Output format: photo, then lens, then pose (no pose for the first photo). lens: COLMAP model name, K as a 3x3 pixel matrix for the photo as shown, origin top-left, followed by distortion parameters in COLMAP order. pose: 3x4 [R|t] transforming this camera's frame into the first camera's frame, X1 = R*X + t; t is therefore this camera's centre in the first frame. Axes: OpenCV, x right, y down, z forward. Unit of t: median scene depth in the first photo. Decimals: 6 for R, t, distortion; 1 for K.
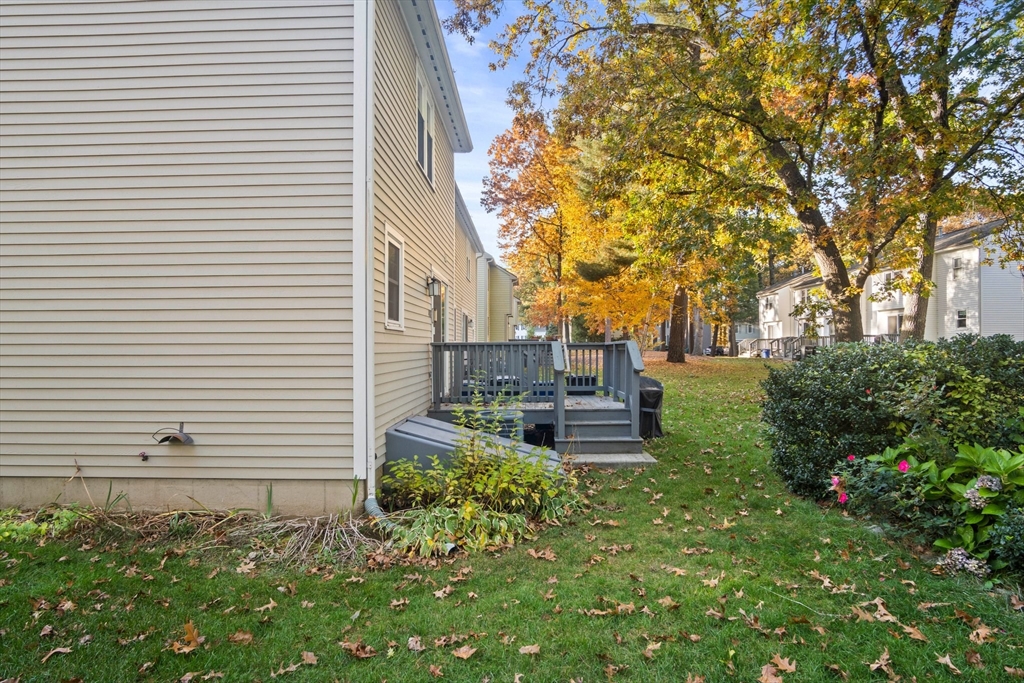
lens RADIAL K [[559.8, 0, 507.0], [0, 559.8, 342.8], [0, 0, 1]] dist [-0.018922, -0.000338]
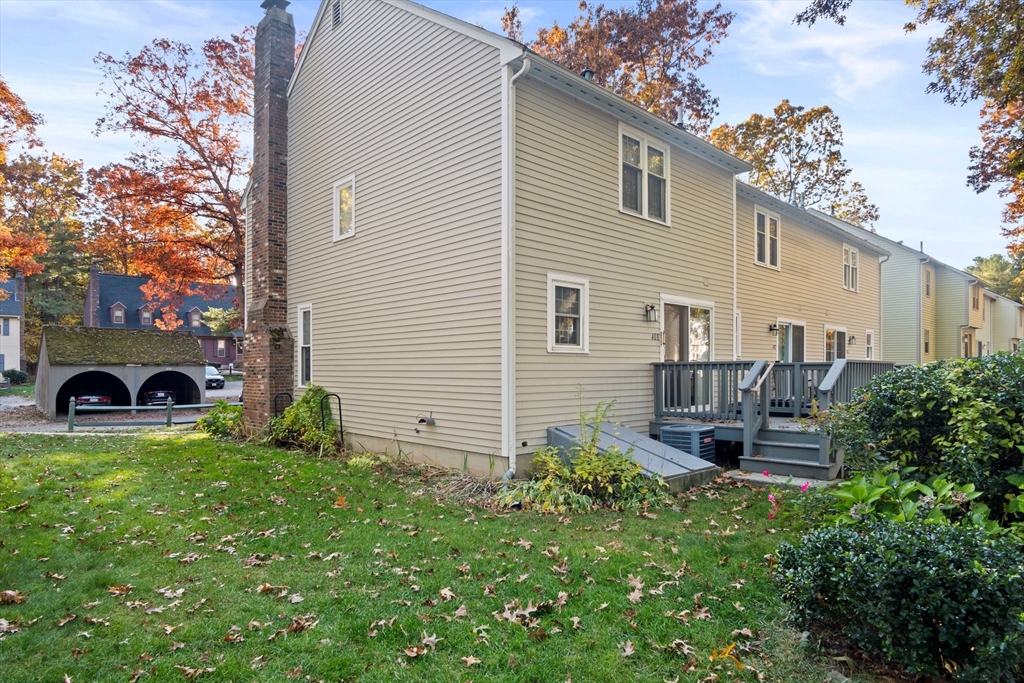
lens RADIAL K [[603.5, 0, 549.2], [0, 603.5, 370.1], [0, 0, 1]] dist [-0.022962, 0.000105]
pose [[0.742736, 0.009366, -0.669519, 0.543804], [0.000301, 0.999897, 0.014321, -0.002004], [0.669584, -0.010838, 0.742657, -0.051694]]
